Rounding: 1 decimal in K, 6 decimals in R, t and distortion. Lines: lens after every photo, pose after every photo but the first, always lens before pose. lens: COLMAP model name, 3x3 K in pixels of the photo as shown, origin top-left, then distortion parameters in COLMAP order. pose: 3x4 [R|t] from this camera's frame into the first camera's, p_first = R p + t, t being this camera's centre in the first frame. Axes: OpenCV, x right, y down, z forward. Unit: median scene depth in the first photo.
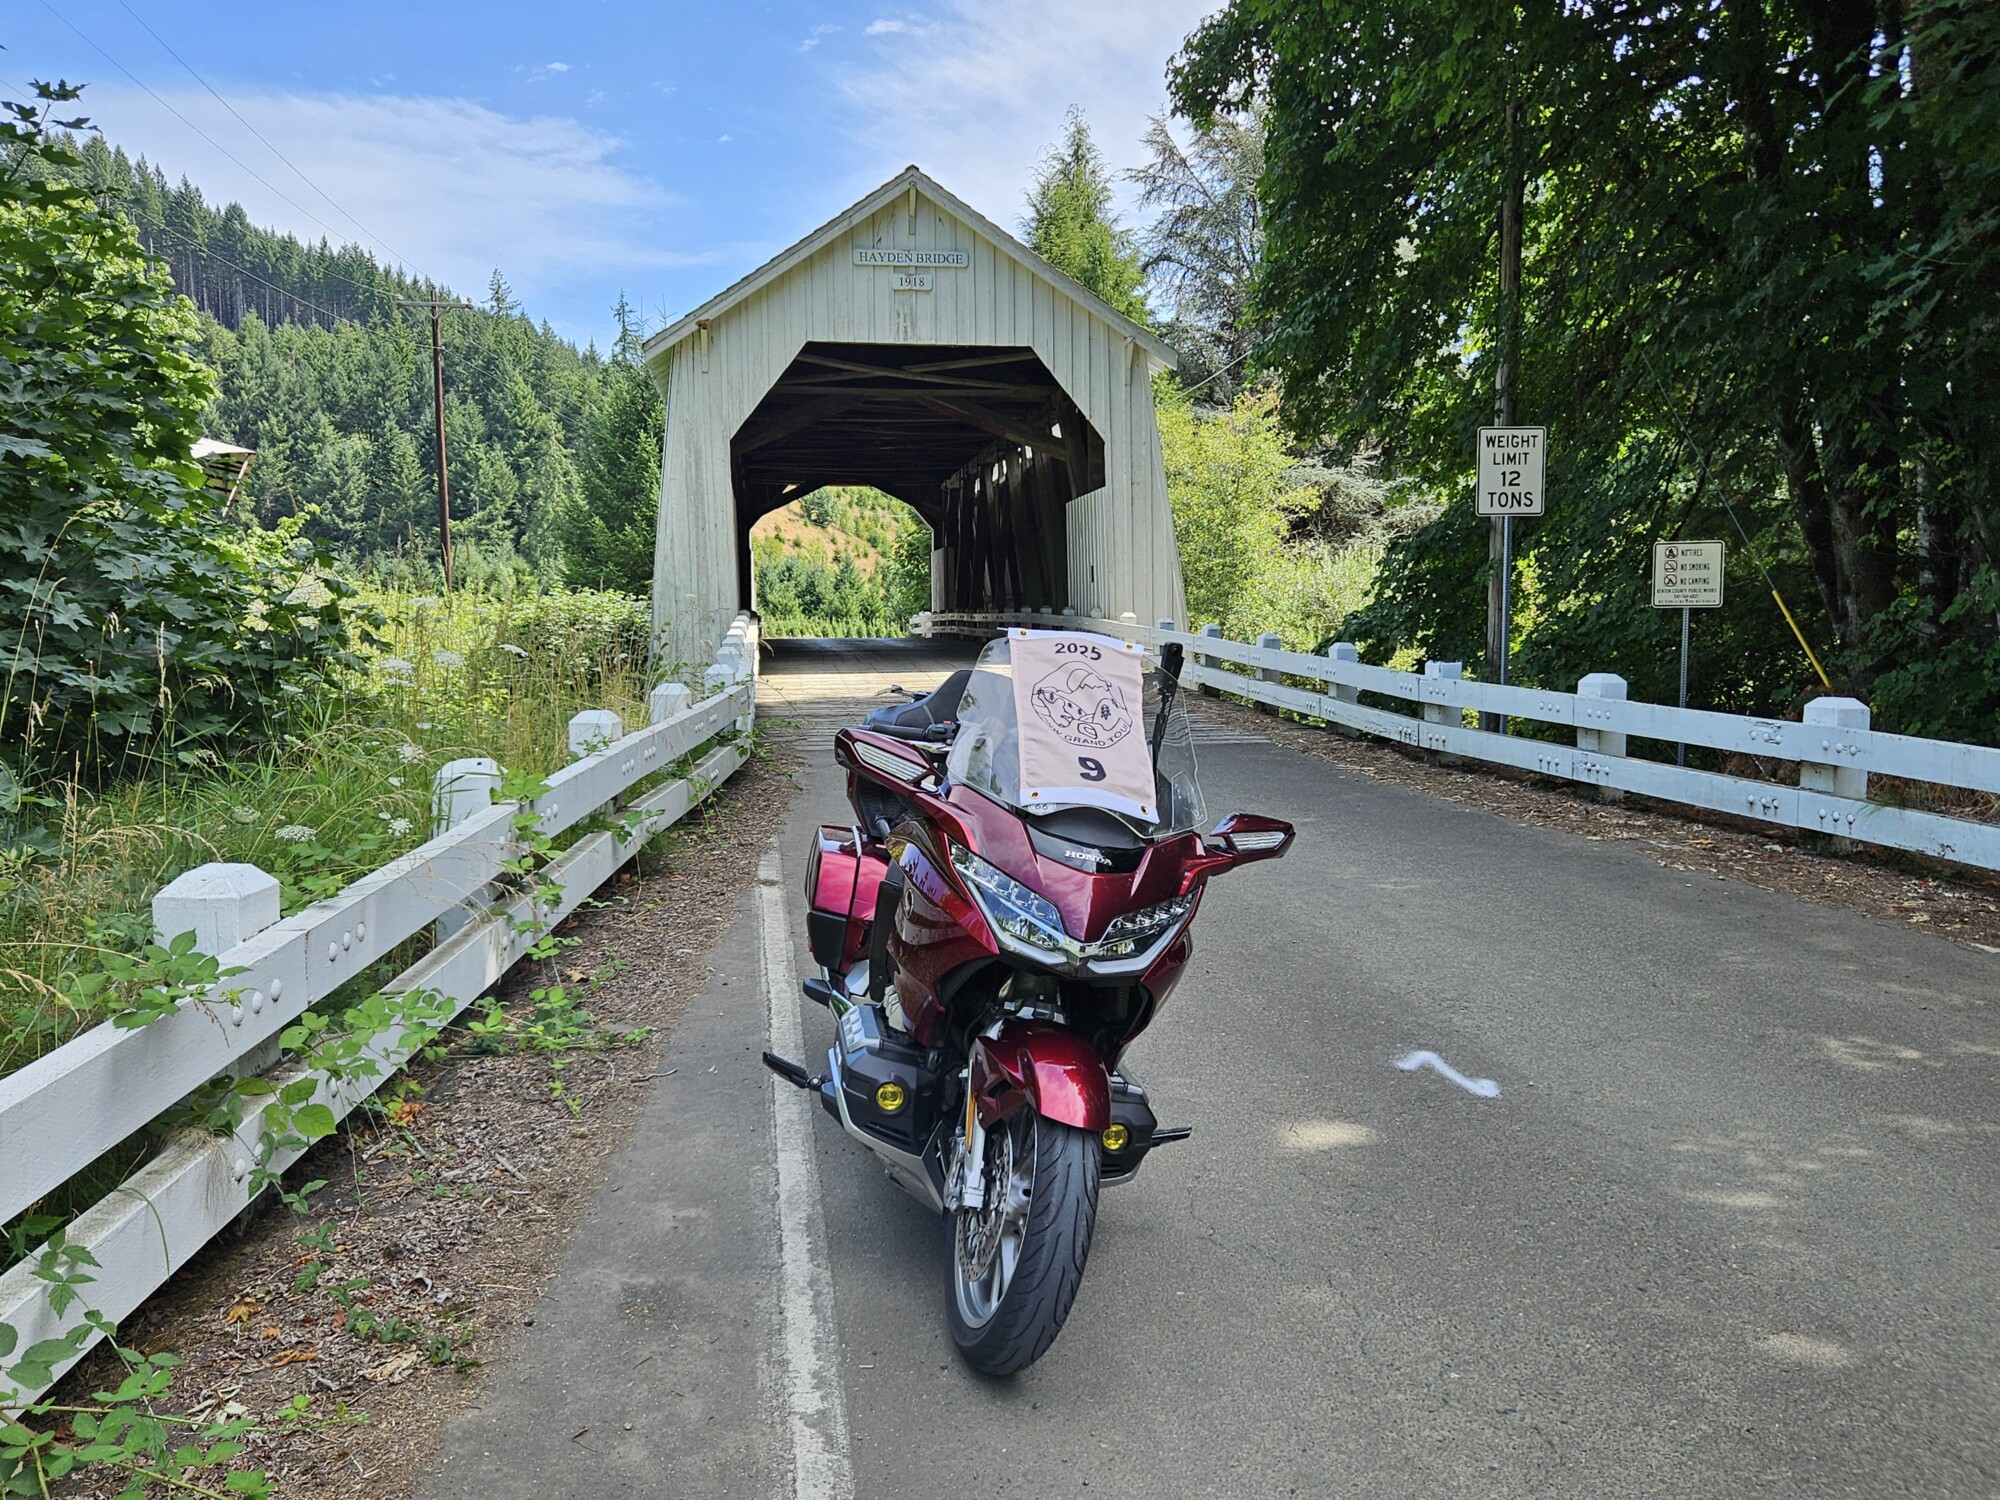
lens RADIAL K [[1739.5, 0, 1000.0], [0, 1739.5, 750.0], [0, 0, 1]] dist [0.103442, -0.101057]
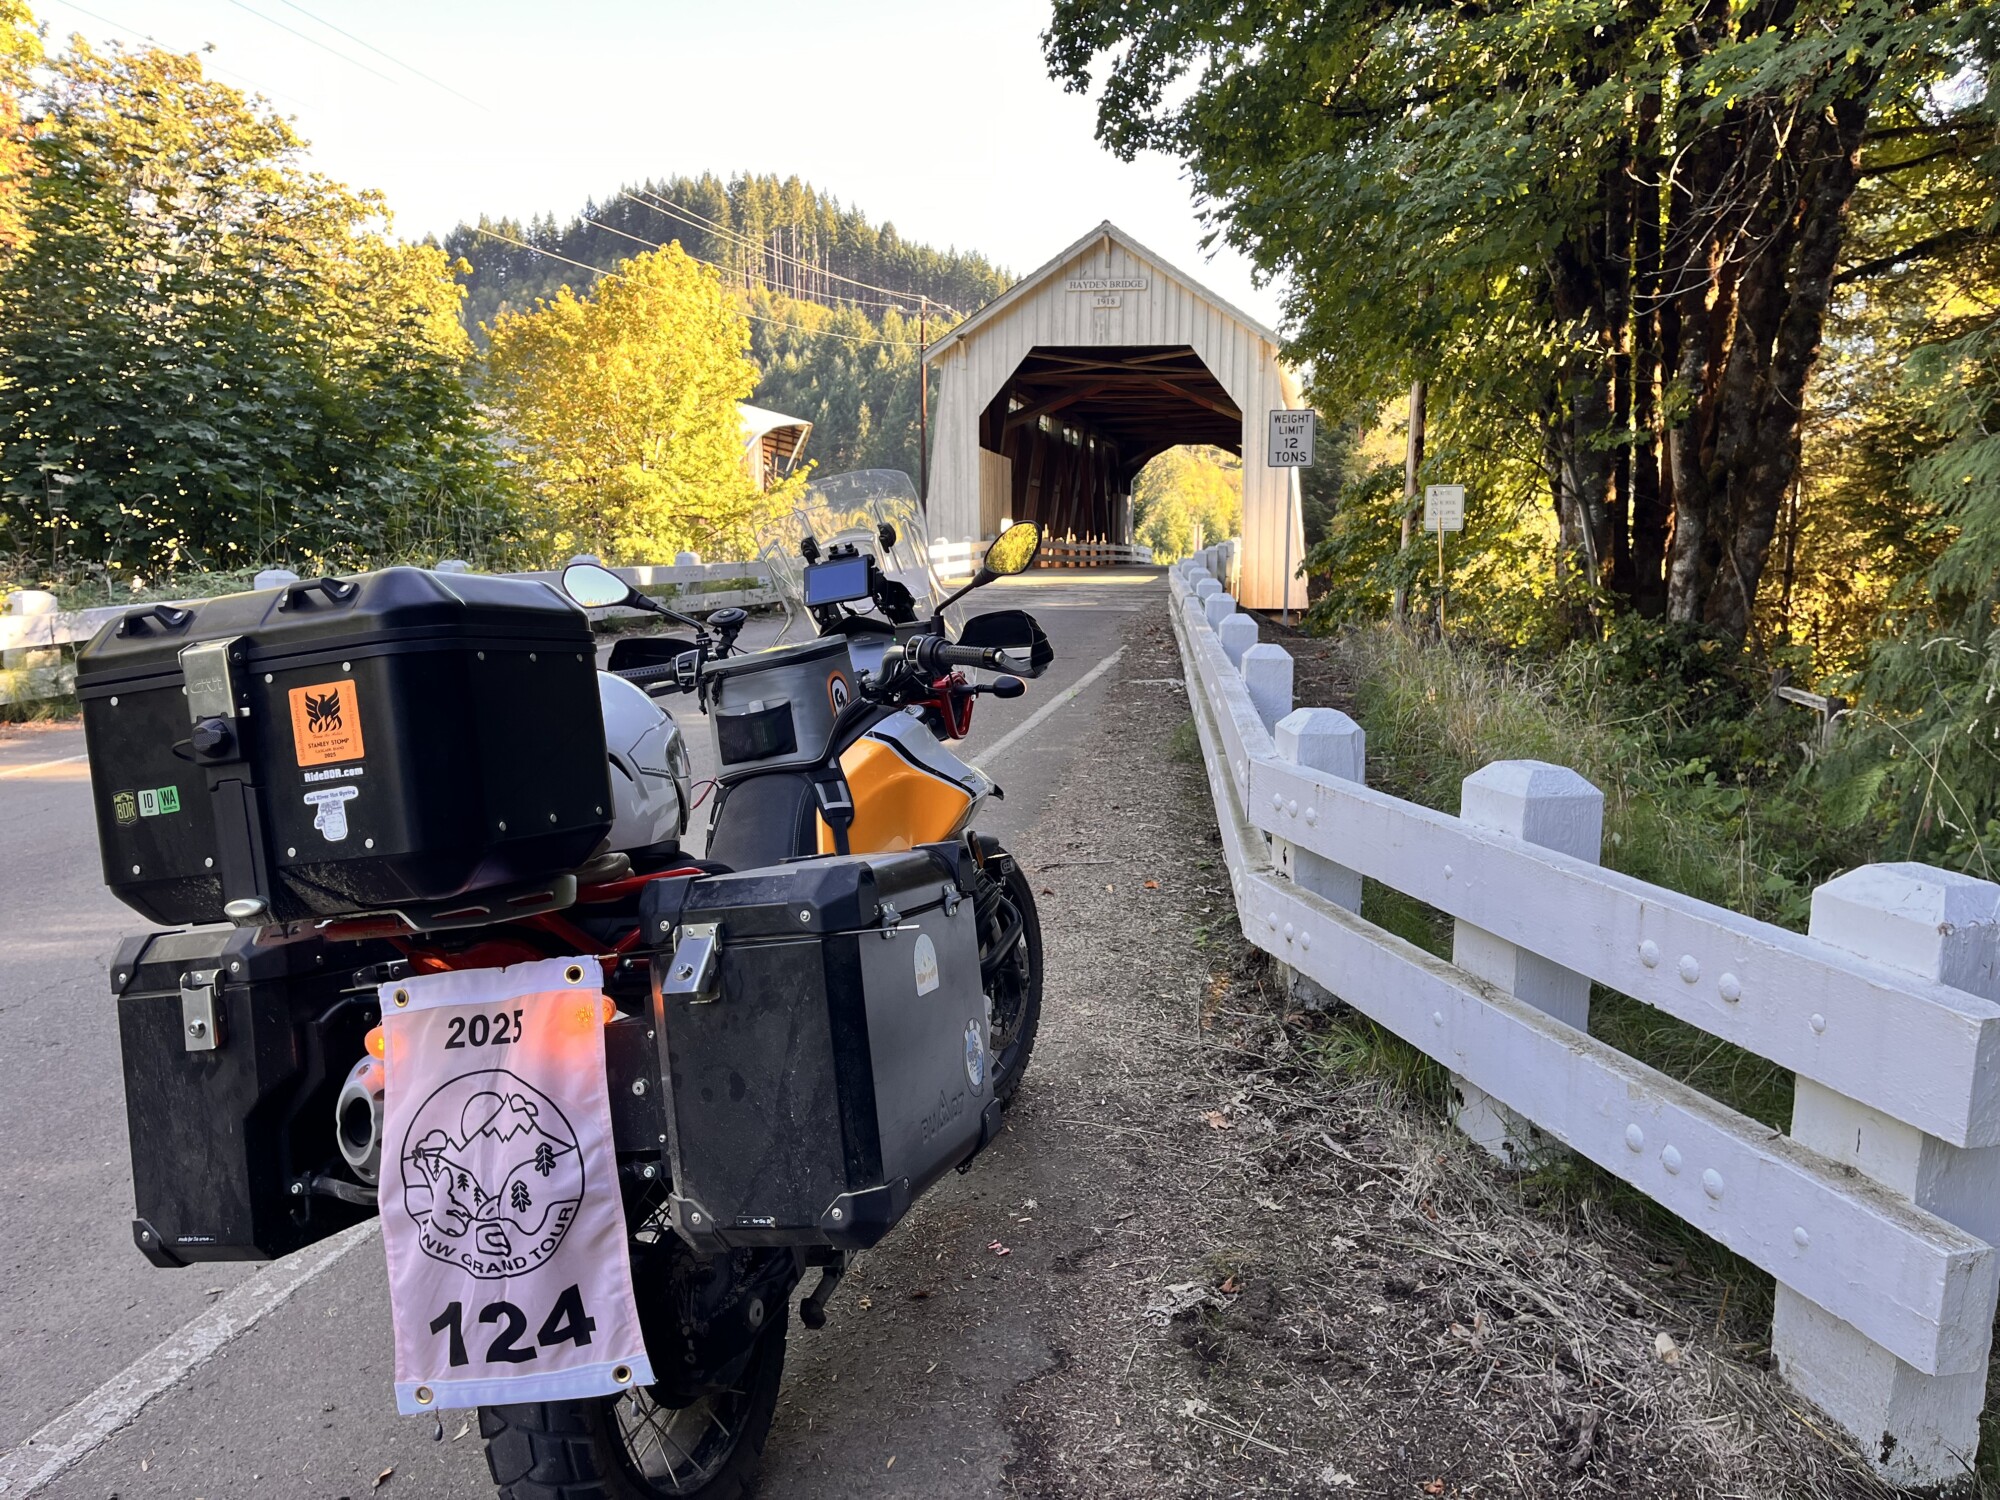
lens RADIAL K [[1527.8, 0, 1038.2], [0, 1527.8, 750.1], [0, 0, 1]] dist [-0.020836, 0.091665]
pose [[0.951757, 0.057745, -0.301371, 0.275691], [-0.043050, 0.997548, 0.055182, 0.027847], [0.303818, -0.039546, 0.951909, -0.197094]]
